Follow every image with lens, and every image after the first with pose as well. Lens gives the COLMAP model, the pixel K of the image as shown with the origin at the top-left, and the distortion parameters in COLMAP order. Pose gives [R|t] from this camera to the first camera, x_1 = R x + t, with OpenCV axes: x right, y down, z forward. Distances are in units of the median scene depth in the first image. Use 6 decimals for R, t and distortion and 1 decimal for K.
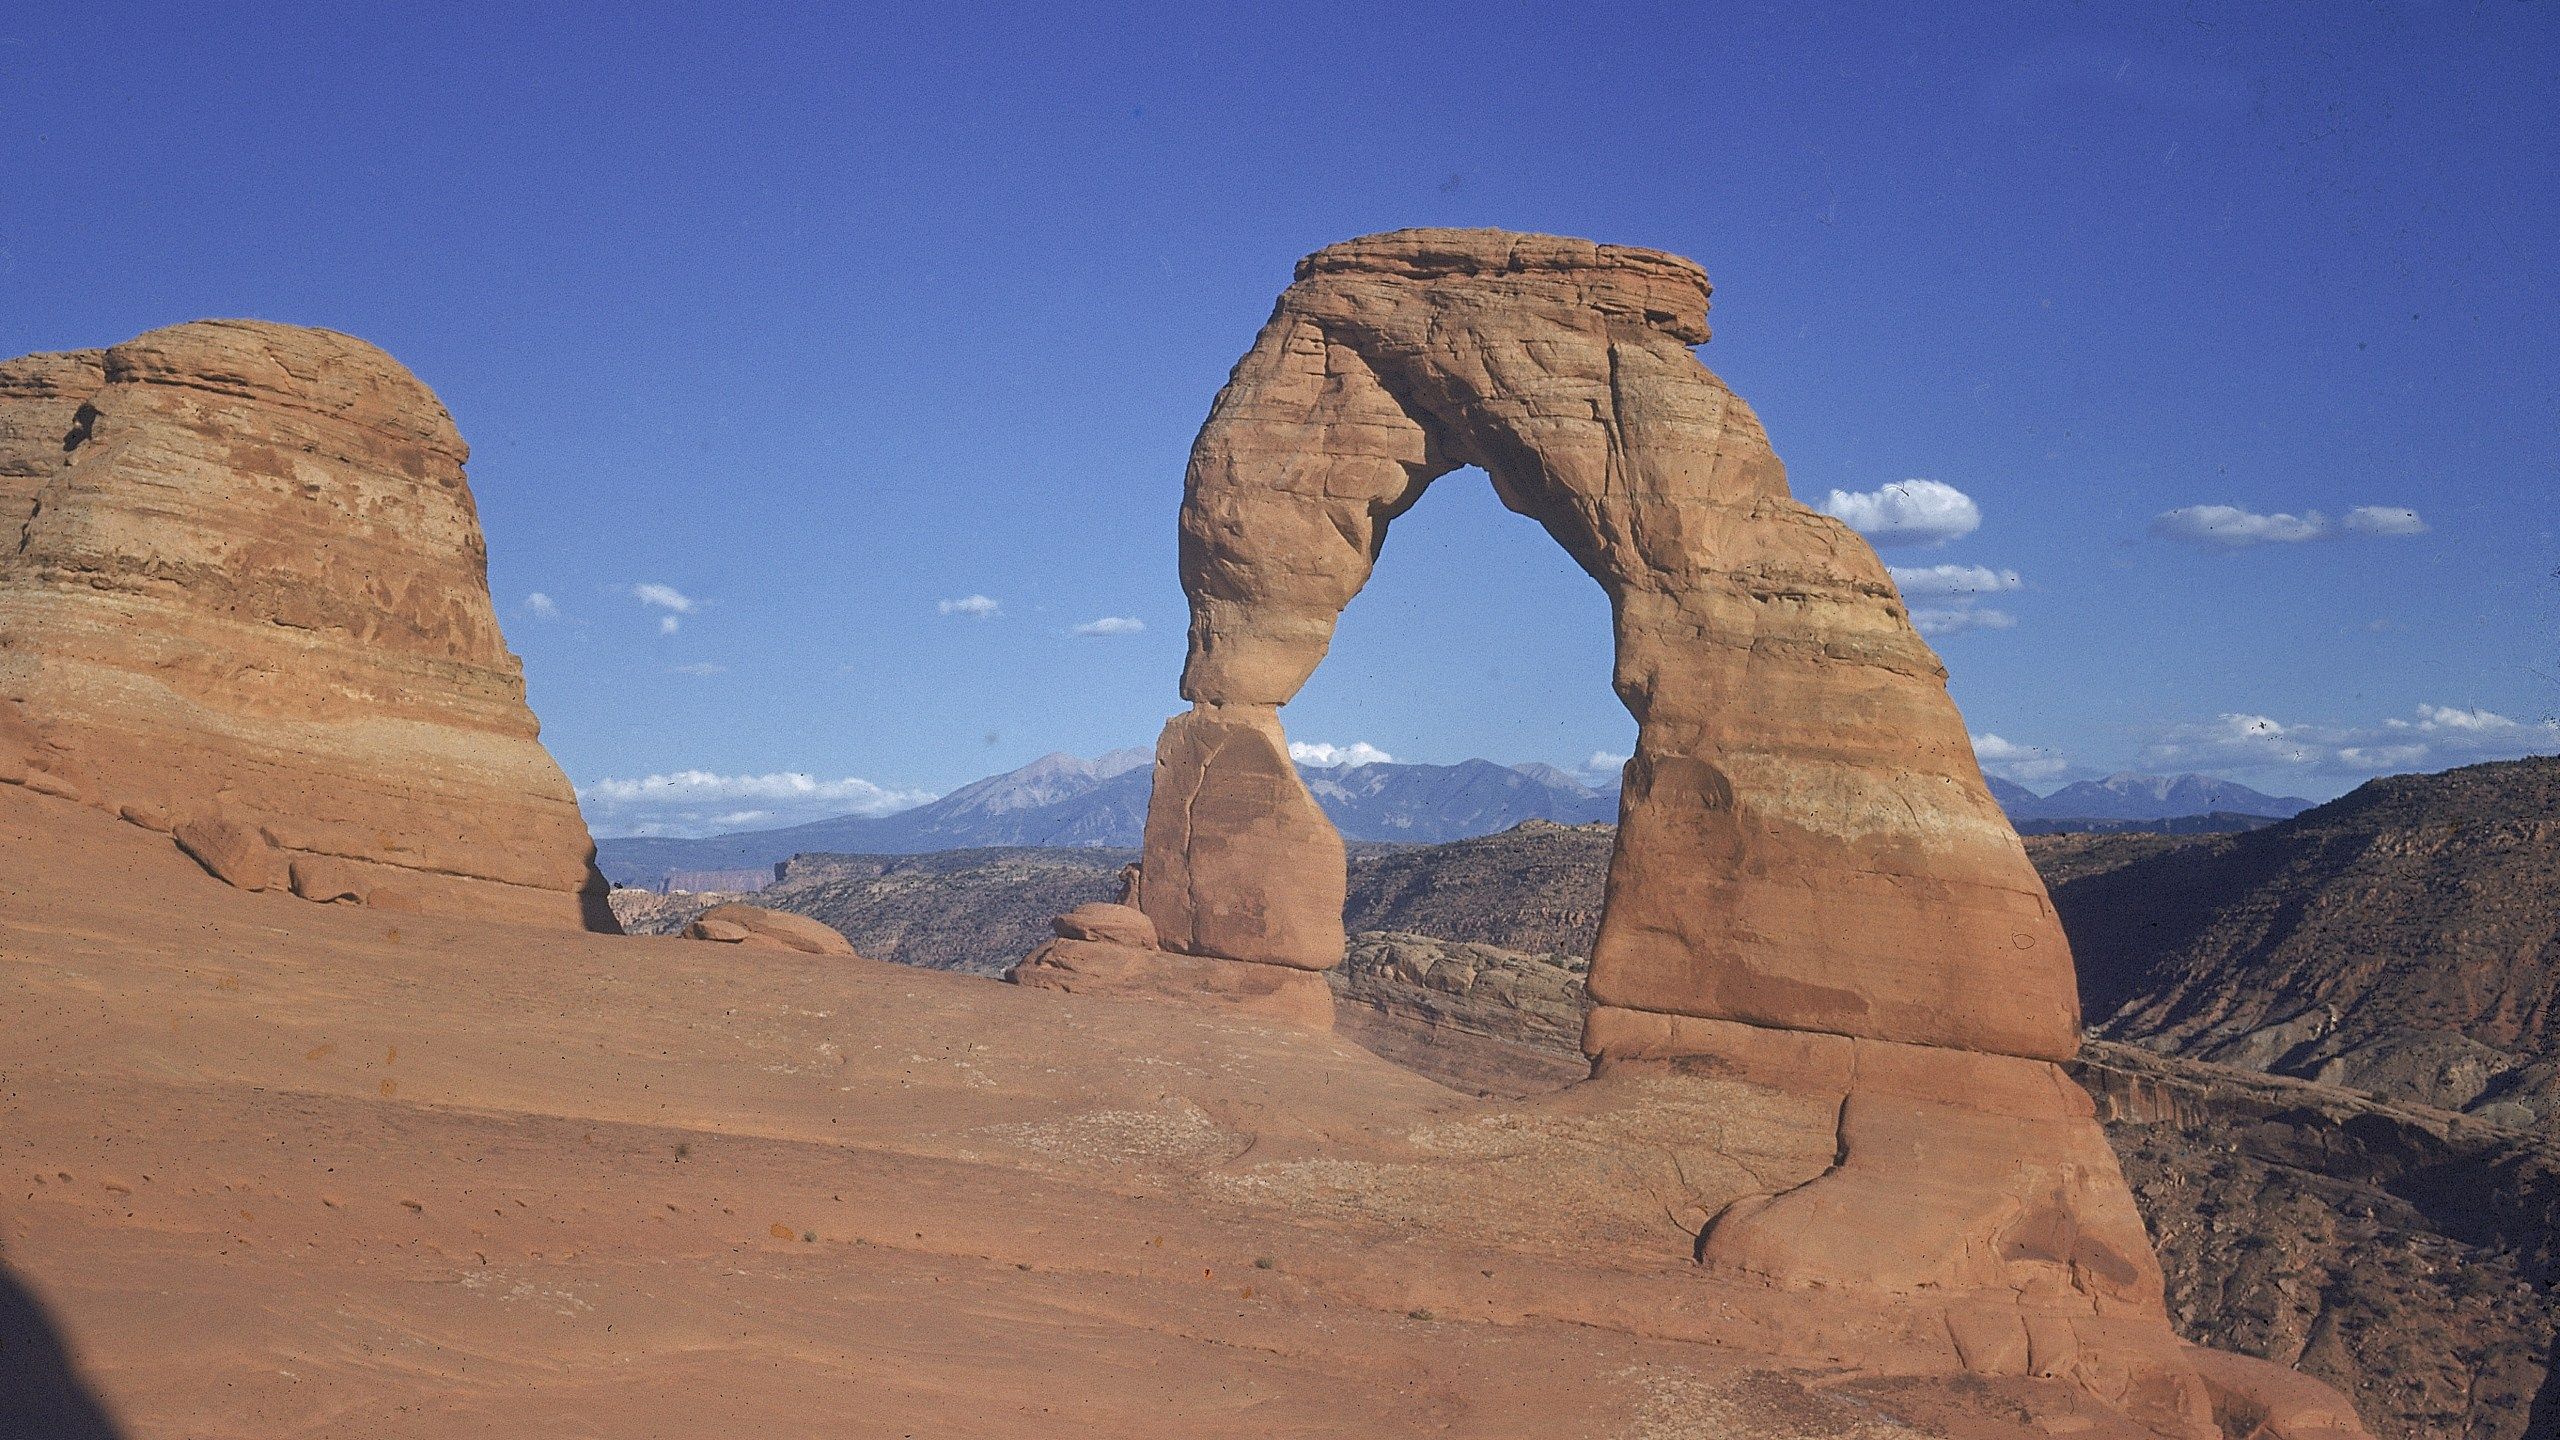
lens RADIAL K [[3117.0, 0, 1193.9], [0, 3117.0, 800.3], [0, 0, 1]] dist [-0.007936, -0.007225]
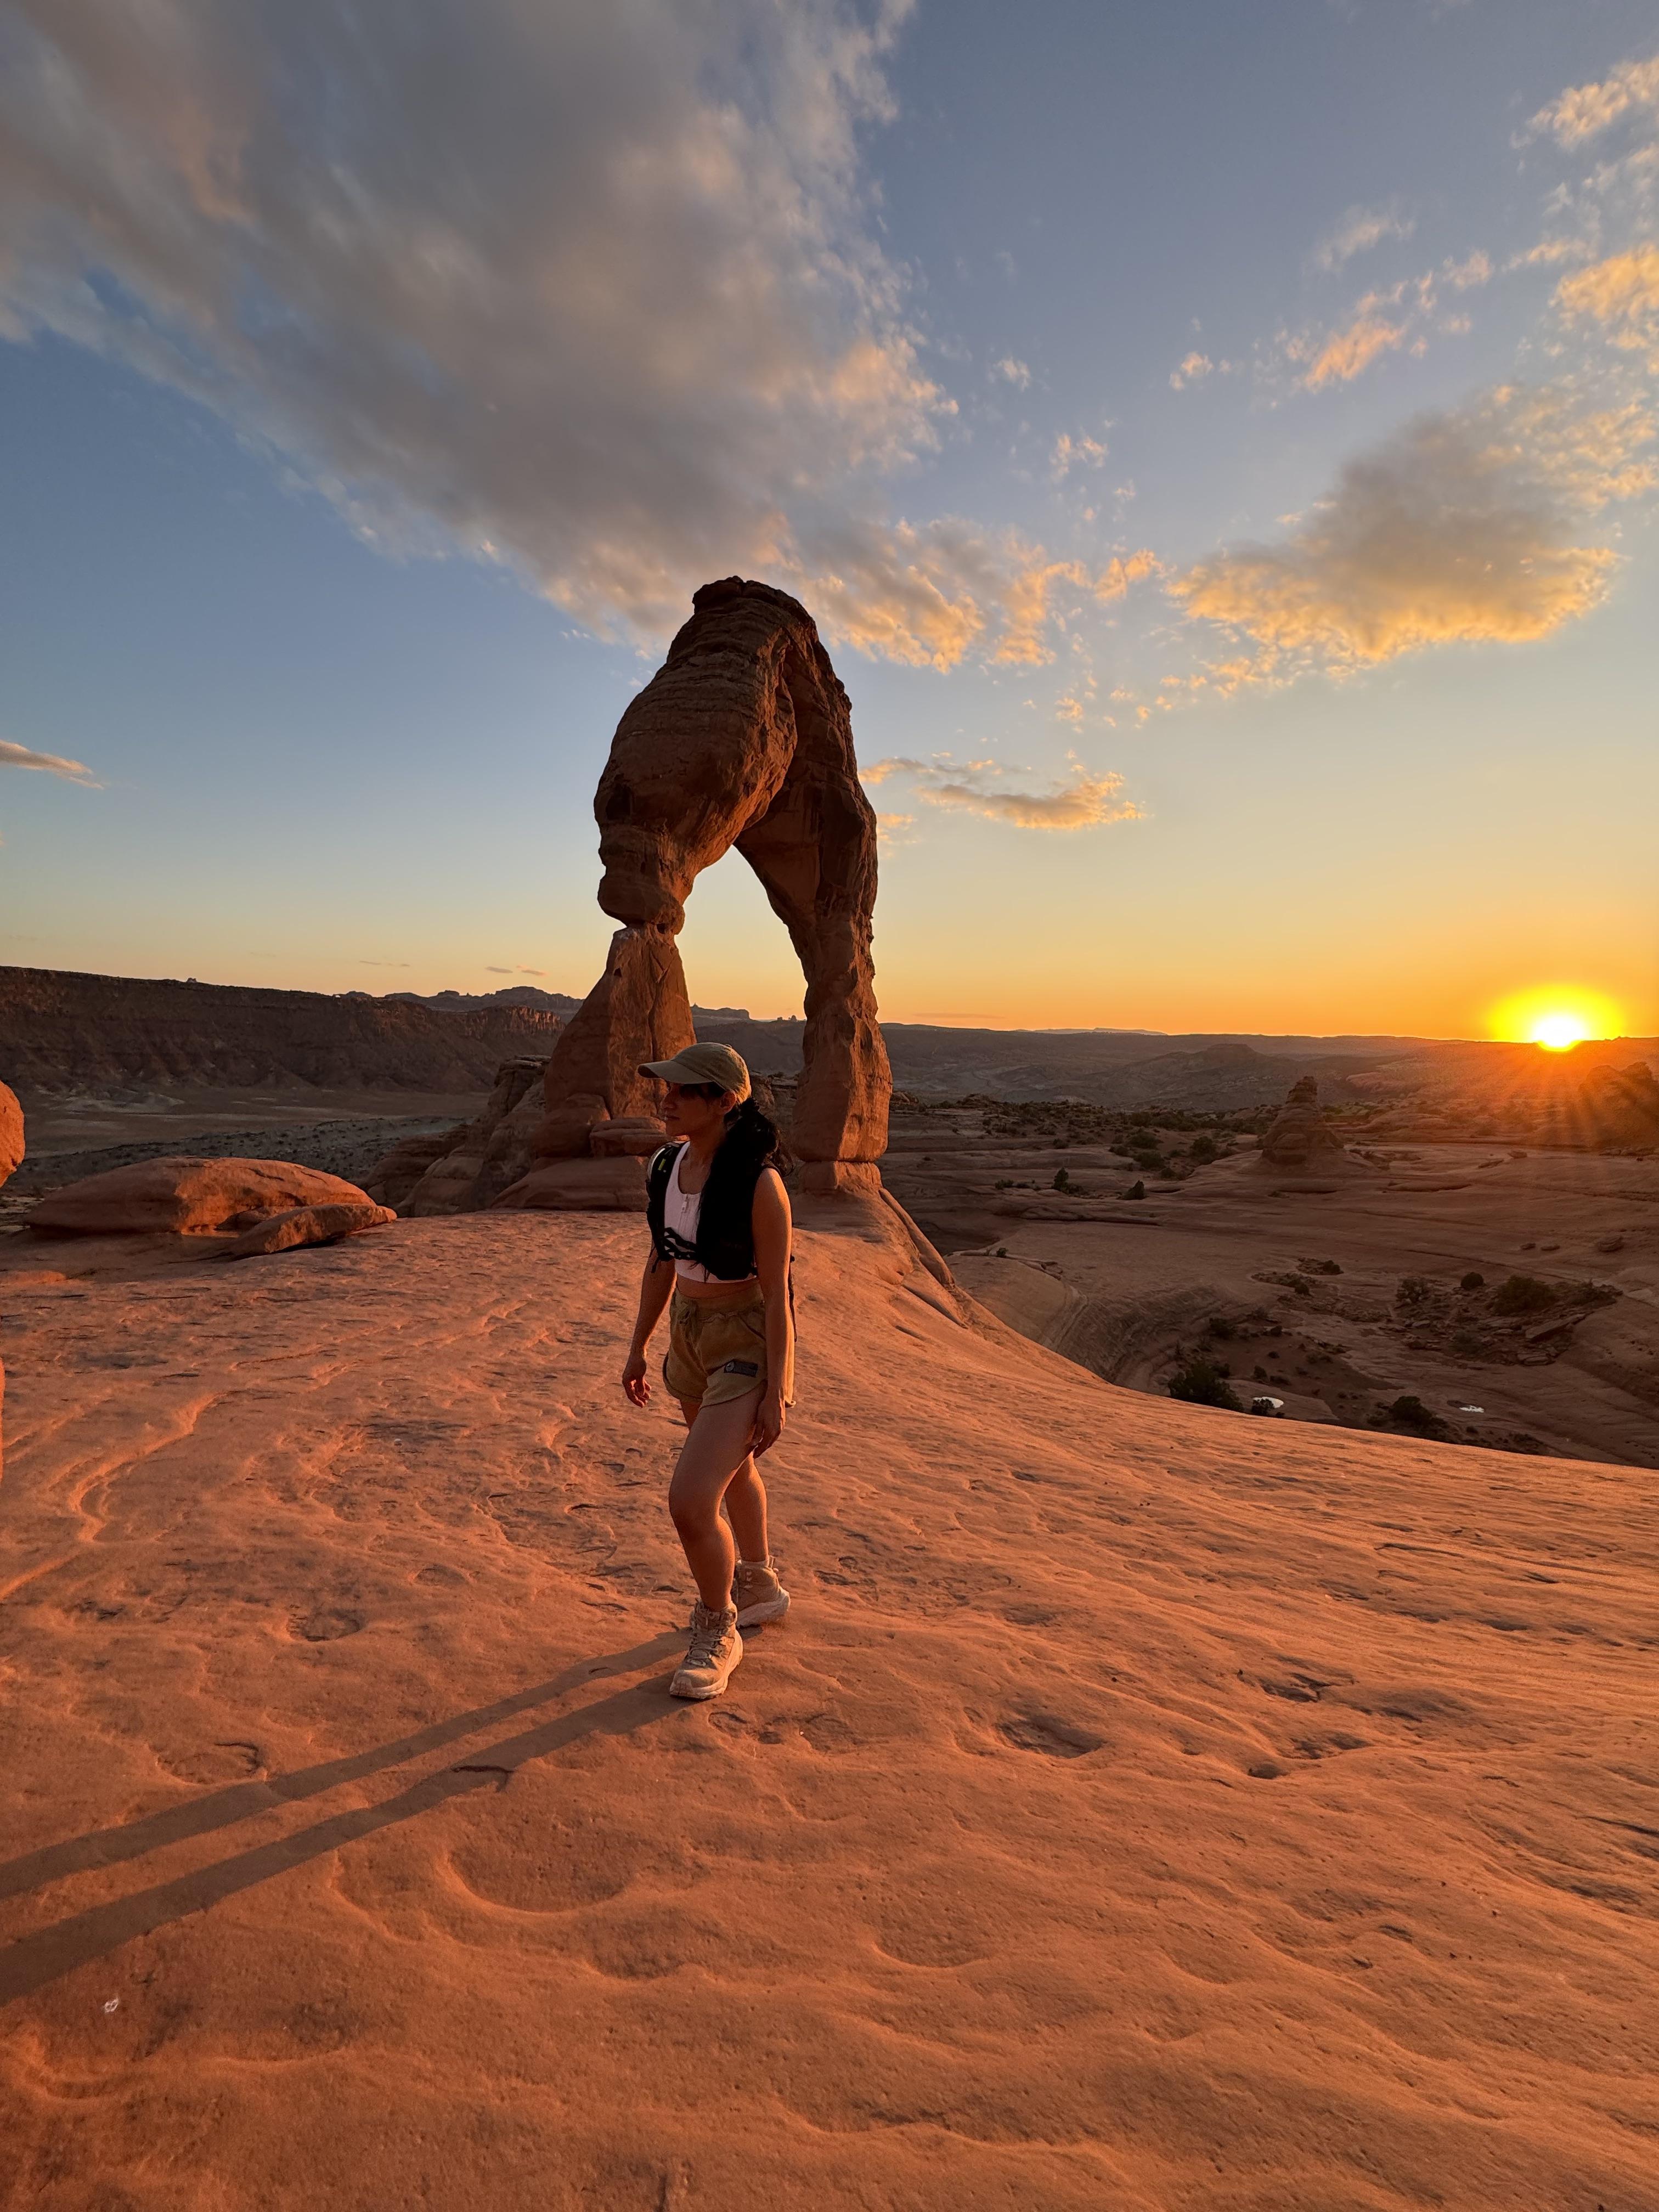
lens RADIAL K [[880.1, 0, 835.9], [0, 880.1, 1103.7], [0, 0, 1]] dist [-0.001036, -0.000064]
pose [[-0.146103, -0.049058, 0.988052, -0.338411], [-0.069836, 0.996789, 0.039165, 0.015536], [-0.986801, -0.063279, -0.149060, 1.063337]]
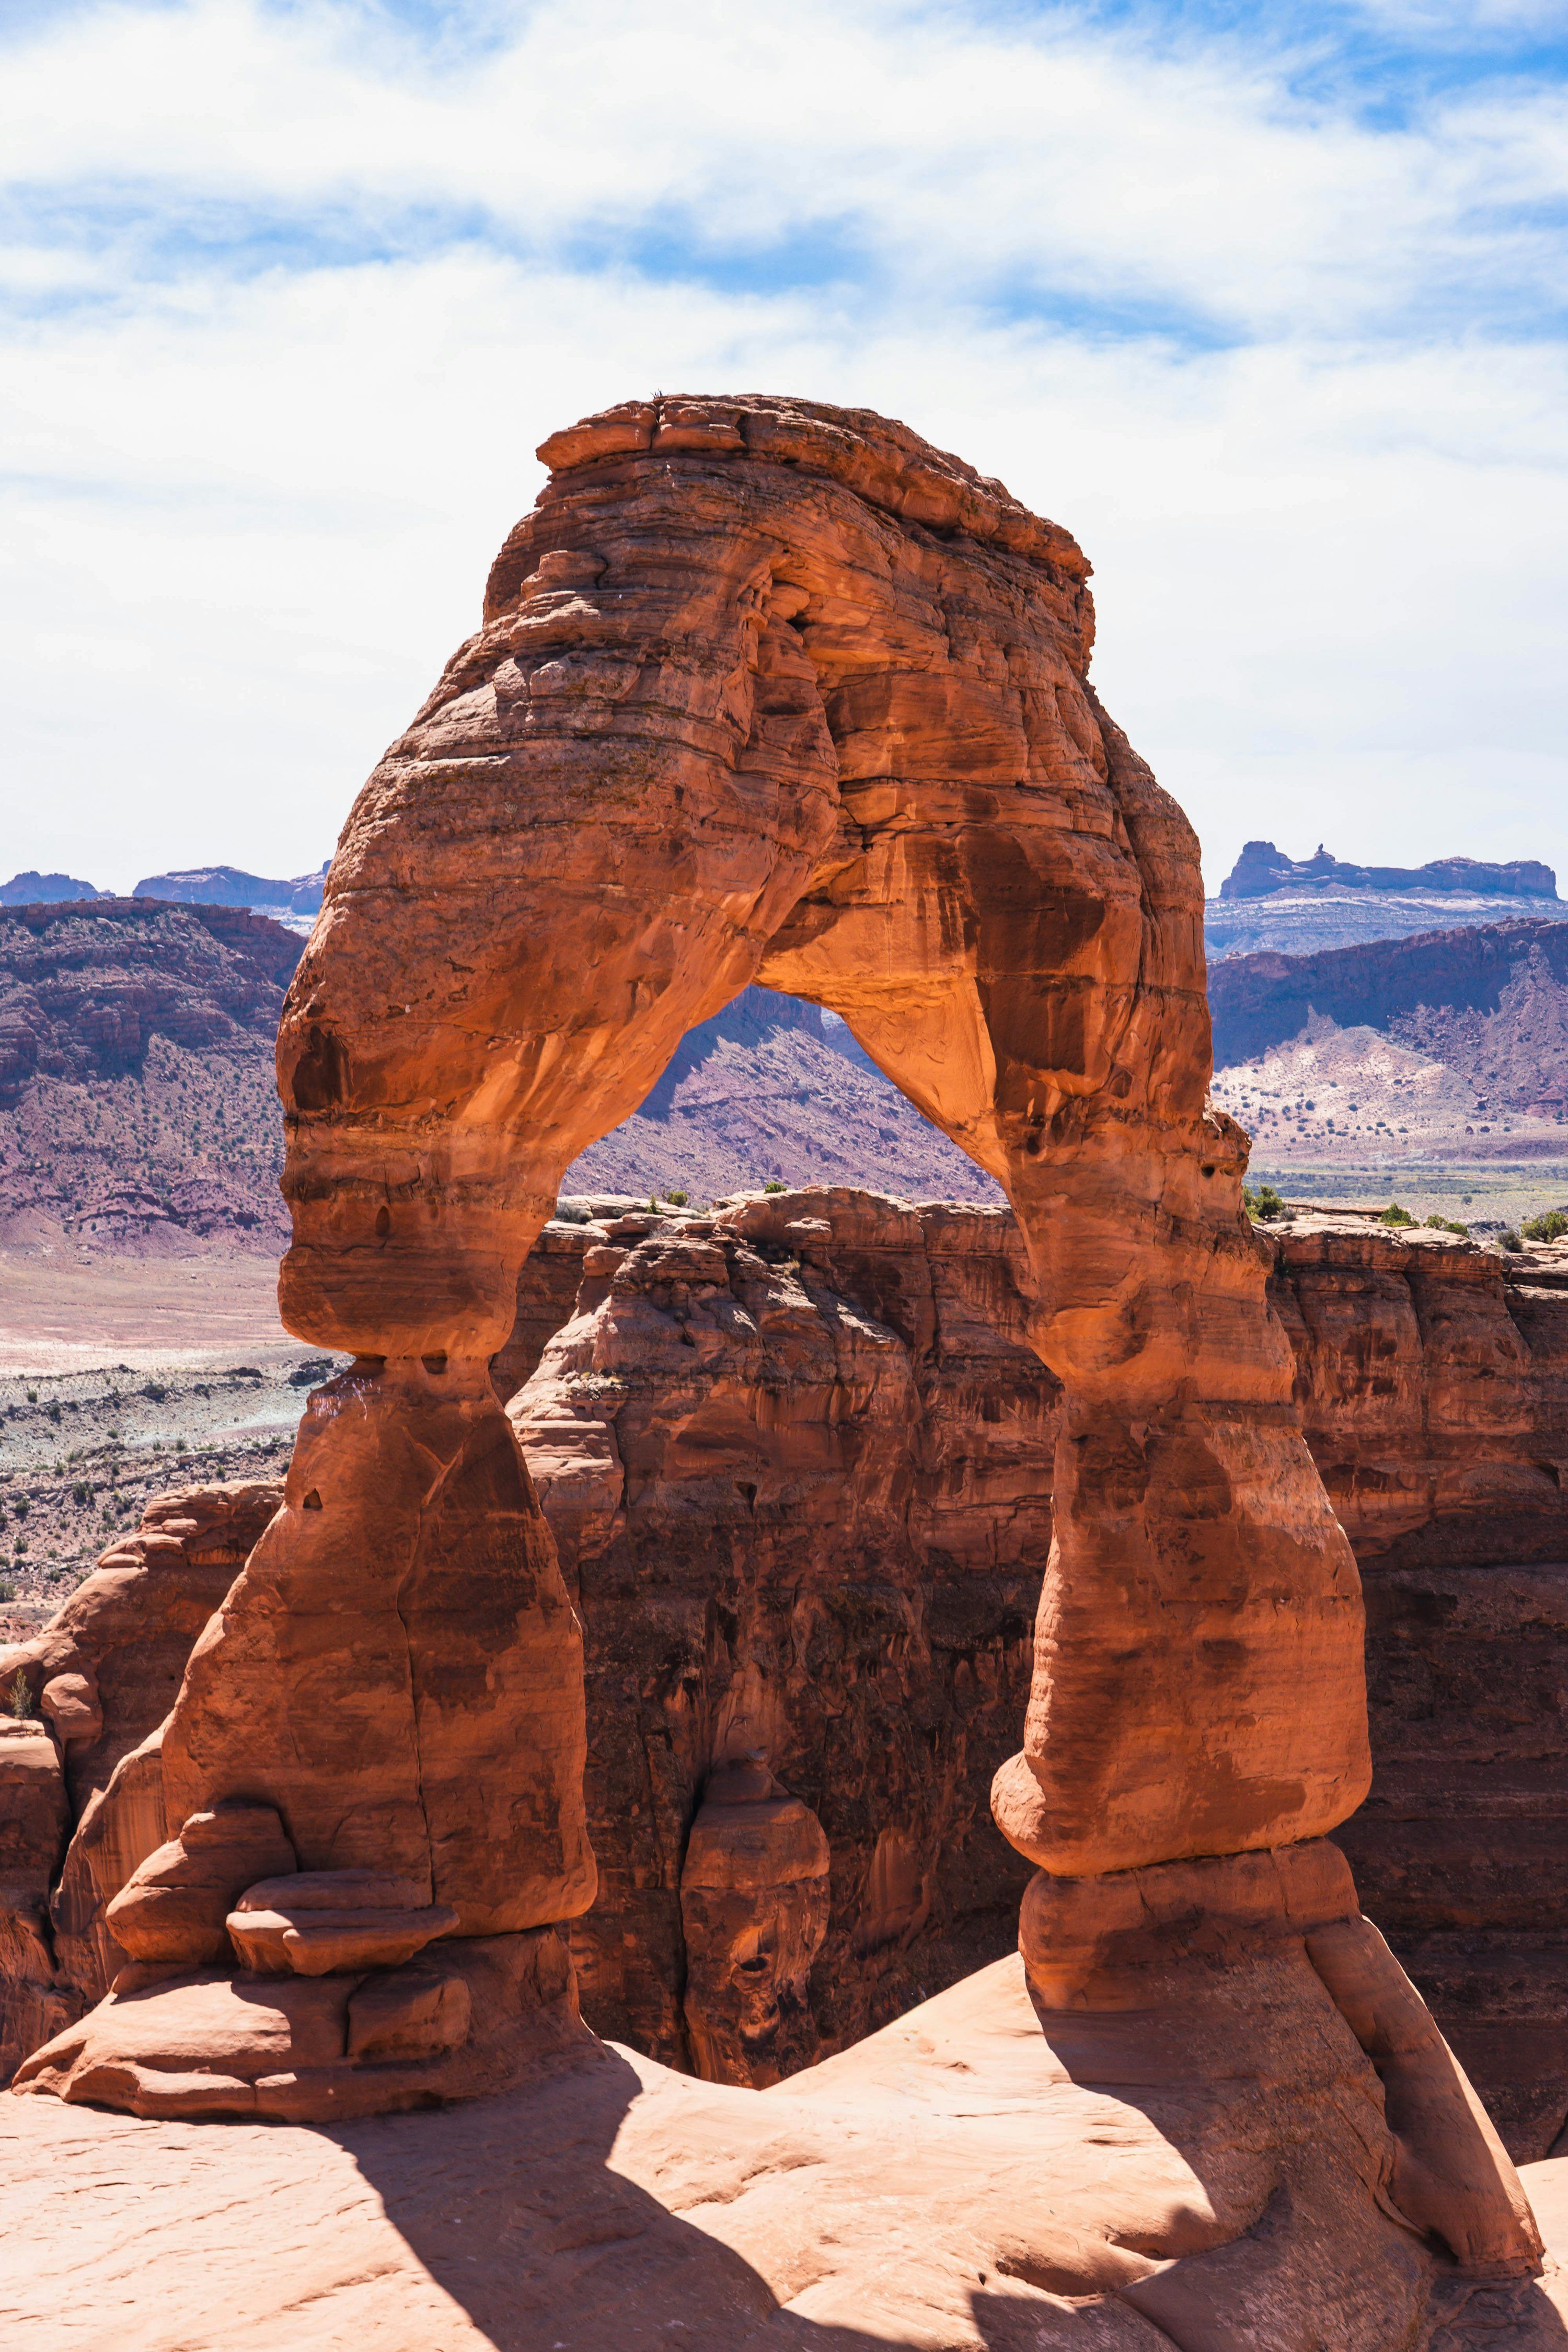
lens RADIAL K [[3733.7, 0, 784.0], [0, 3733.7, 1176.0], [0, 0, 1]] dist [0.007295, 0.276962]
pose [[0.156958, -0.025123, 0.987286, -0.544459], [-0.034502, 0.998927, 0.030905, -0.081071], [-0.987002, -0.038914, 0.155923, 0.943570]]
